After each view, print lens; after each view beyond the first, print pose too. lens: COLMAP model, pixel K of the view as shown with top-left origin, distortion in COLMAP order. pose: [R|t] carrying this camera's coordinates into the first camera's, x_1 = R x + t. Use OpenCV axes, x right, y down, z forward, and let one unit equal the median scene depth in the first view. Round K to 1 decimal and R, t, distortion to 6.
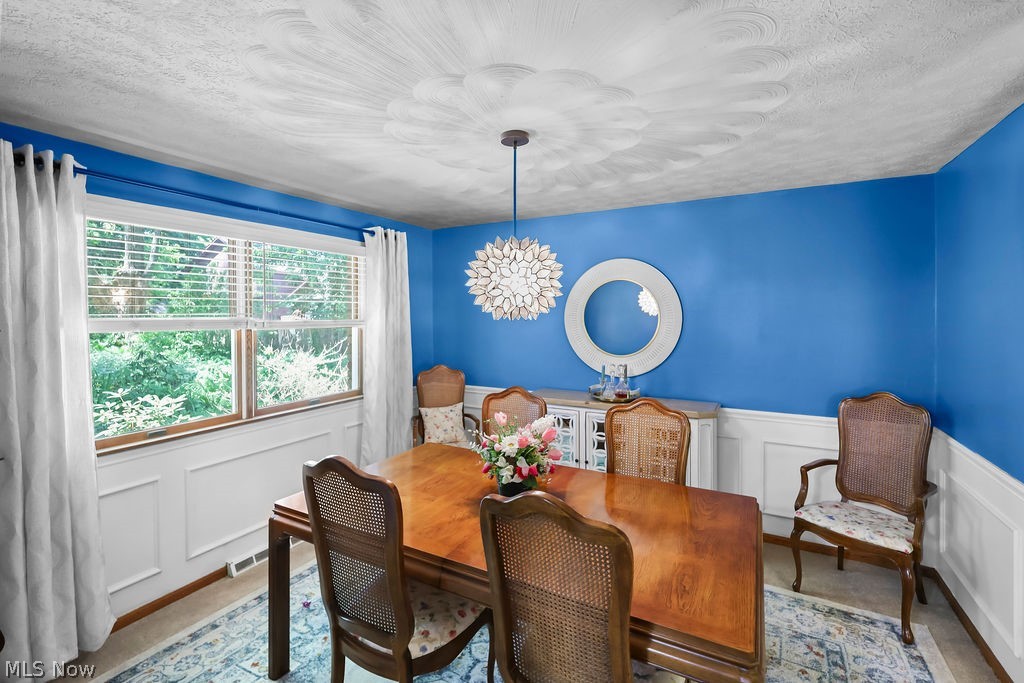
lens RADIAL K [[452.9, 0, 514.0], [0, 452.9, 321.5], [0, 0, 1]] dist [0.001963, 0.000468]
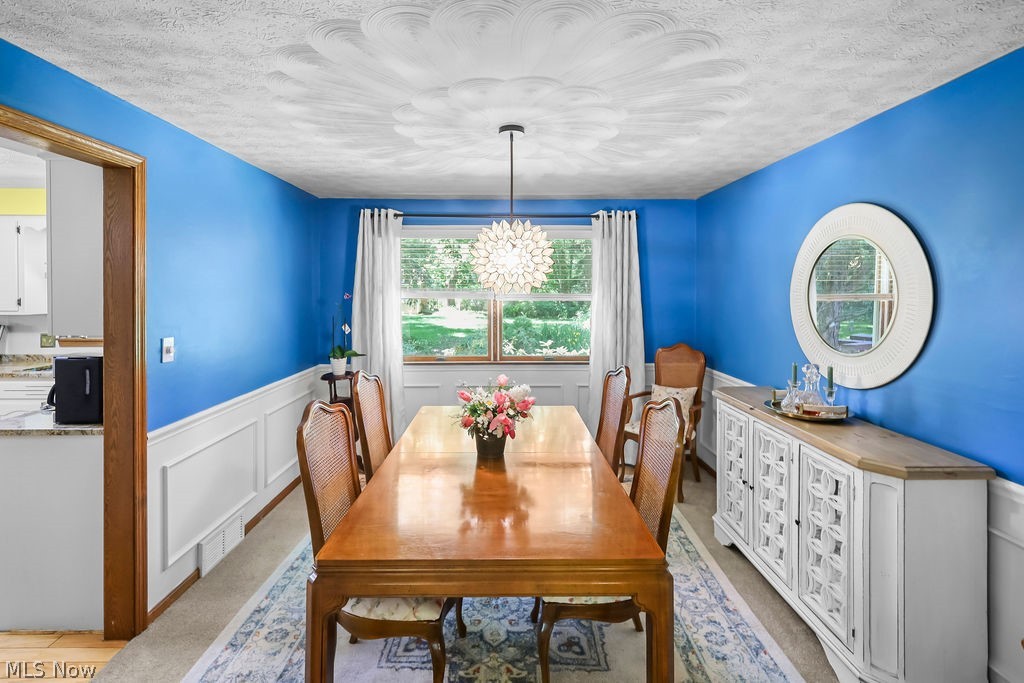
lens RADIAL K [[452.9, 0, 518.6], [0, 452.9, 291.9], [0, 0, 1]] dist [0.001963, 0.000468]
pose [[0.514170, 0.008168, -0.857650, 0.648056], [-0.014301, 0.999897, 0.000949, -0.009611], [0.857569, 0.011777, 0.514234, 0.303502]]
